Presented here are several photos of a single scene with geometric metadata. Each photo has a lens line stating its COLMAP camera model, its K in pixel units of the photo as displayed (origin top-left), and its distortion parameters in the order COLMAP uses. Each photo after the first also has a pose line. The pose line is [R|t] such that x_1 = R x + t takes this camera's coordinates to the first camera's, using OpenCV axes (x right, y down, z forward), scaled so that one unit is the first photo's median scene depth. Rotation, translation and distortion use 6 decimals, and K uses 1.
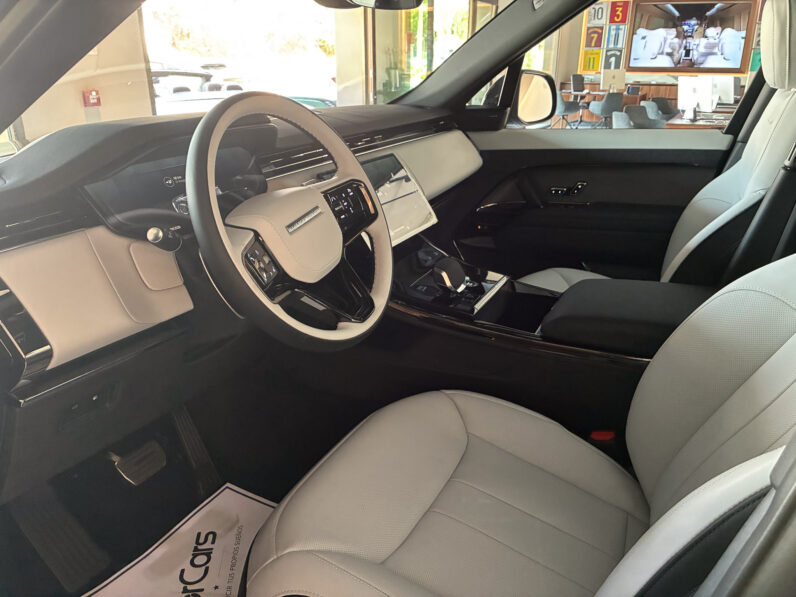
lens RADIAL K [[610.7, 0, 398.0], [0, 610.7, 298.5], [0, 0, 1]] dist [0.001473, -0.002665]
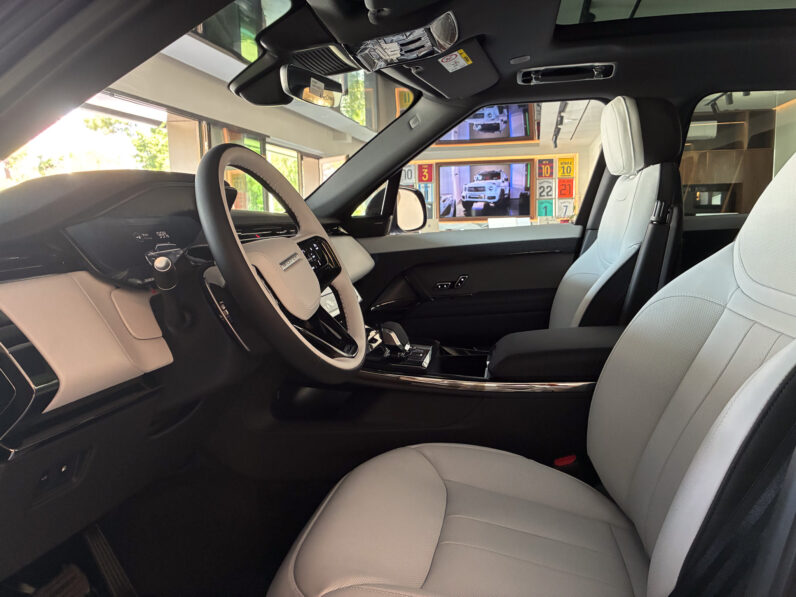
lens RADIAL K [[607.6, 0, 399.0], [0, 607.6, 292.0], [0, 0, 1]] dist [0.037492, -0.083005]
pose [[0.960102, -0.060226, 0.273088, -0.134983], [0.126945, 0.963984, -0.233710, 0.095310], [-0.249177, 0.259053, 0.933168, 0.003851]]
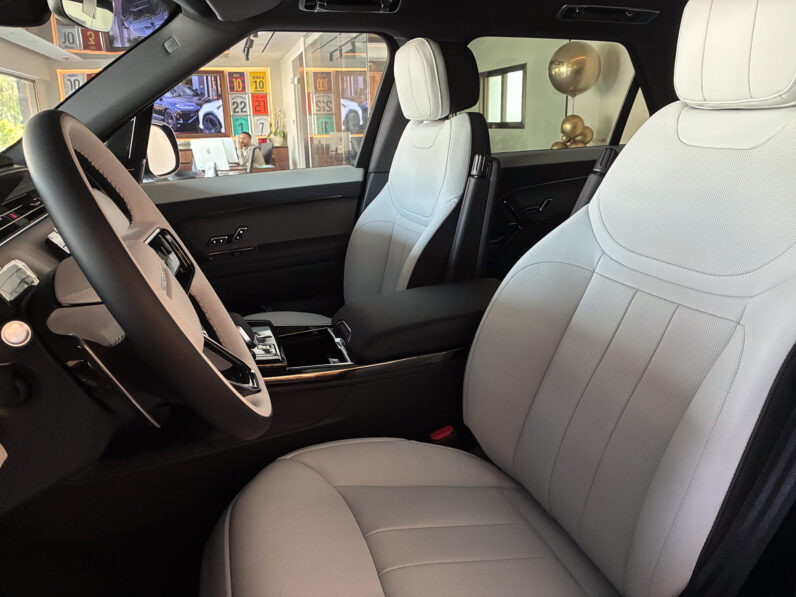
lens RADIAL K [[607.8, 0, 405.9], [0, 607.8, 293.3], [0, 0, 1]] dist [0.045489, -0.078795]
pose [[0.707706, -0.207473, 0.675357, -0.230571], [0.281675, 0.959510, -0.000402, -0.015240], [-0.647928, 0.190516, 0.737491, 0.139119]]
